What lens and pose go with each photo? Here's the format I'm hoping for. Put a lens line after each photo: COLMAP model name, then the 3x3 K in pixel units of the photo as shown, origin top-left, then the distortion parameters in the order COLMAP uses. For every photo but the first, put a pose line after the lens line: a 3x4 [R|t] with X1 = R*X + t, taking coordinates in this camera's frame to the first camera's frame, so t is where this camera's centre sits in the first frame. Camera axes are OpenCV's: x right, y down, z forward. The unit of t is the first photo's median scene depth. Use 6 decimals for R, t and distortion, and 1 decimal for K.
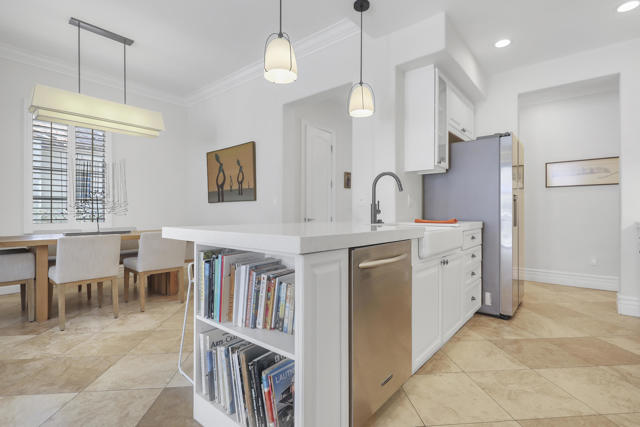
lens RADIAL K [[320.3, 0, 321.9], [0, 320.3, 210.9], [0, 0, 1]] dist [0.006987, -0.000925]
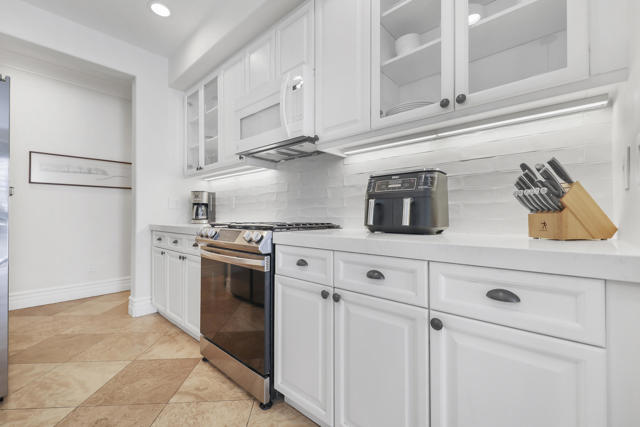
lens RADIAL K [[262.8, 0, 320.1], [0, 262.8, 212.5], [0, 0, 1]] dist [-0.000950, -0.000054]
pose [[0.036551, 0.010956, 0.999272, 0.160602], [-0.003862, 0.999934, -0.010822, 0.003817], [-0.999324, -0.003464, 0.036591, 0.484264]]
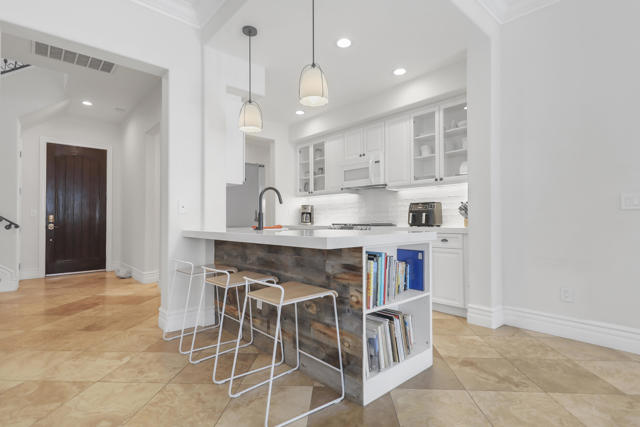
lens RADIAL K [[320.3, 0, 319.9], [0, 320.3, 215.4], [0, 0, 1]] dist [0.006987, -0.000925]
pose [[0.159401, 0.012662, 0.987133, -0.927257], [0.002672, 0.999909, -0.013257, 0.003666], [-0.987210, 0.004750, 0.159353, 0.590227]]
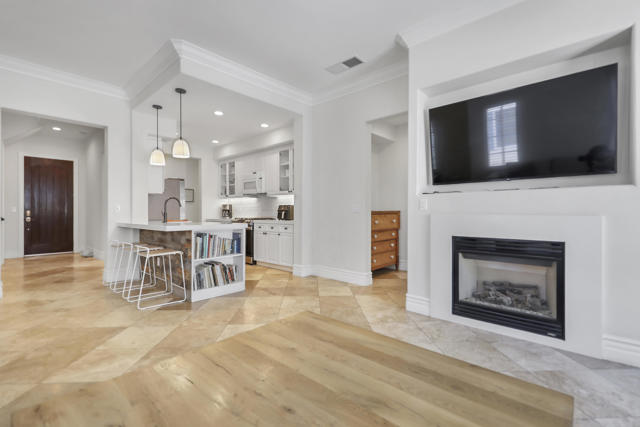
lens RADIAL K [[285.8, 0, 324.0], [0, 285.8, 213.5], [0, 0, 1]] dist [-0.007775, 0.000376]
pose [[0.040507, -0.005195, 0.999166, -1.524086], [-0.001797, 0.999984, 0.005272, -0.024667], [-0.999178, -0.002009, 0.040497, -0.045619]]
